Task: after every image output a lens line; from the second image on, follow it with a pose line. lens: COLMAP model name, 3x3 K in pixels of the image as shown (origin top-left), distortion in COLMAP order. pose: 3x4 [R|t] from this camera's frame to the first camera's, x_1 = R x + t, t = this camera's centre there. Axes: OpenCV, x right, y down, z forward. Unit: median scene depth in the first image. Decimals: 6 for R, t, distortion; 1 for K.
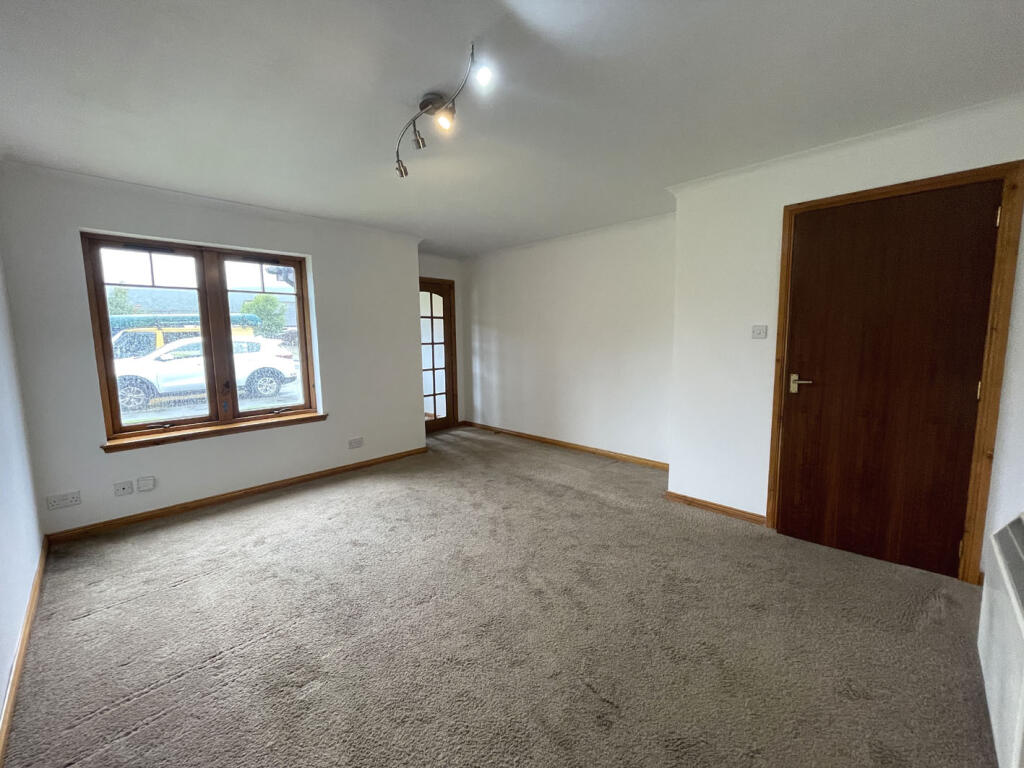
lens RADIAL K [[414.1, 0, 510.0], [0, 414.1, 385.2], [0, 0, 1]] dist [-0.001967, -0.000140]
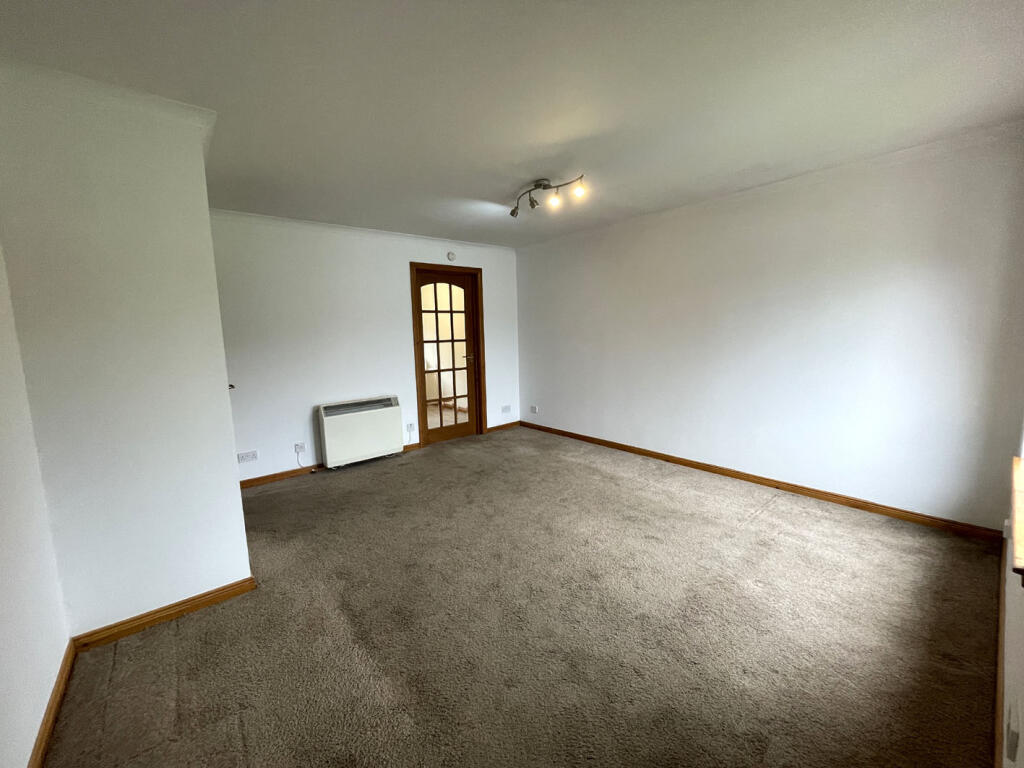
lens RADIAL K [[414.1, 0, 512.0], [0, 414.1, 382.6], [0, 0, 1]] dist [-0.001967, -0.000140]
pose [[-0.995170, 0.027615, 0.094201, -0.113617], [0.049265, 0.970516, 0.235946, -0.190699], [-0.084908, 0.239448, -0.967189, 1.576303]]
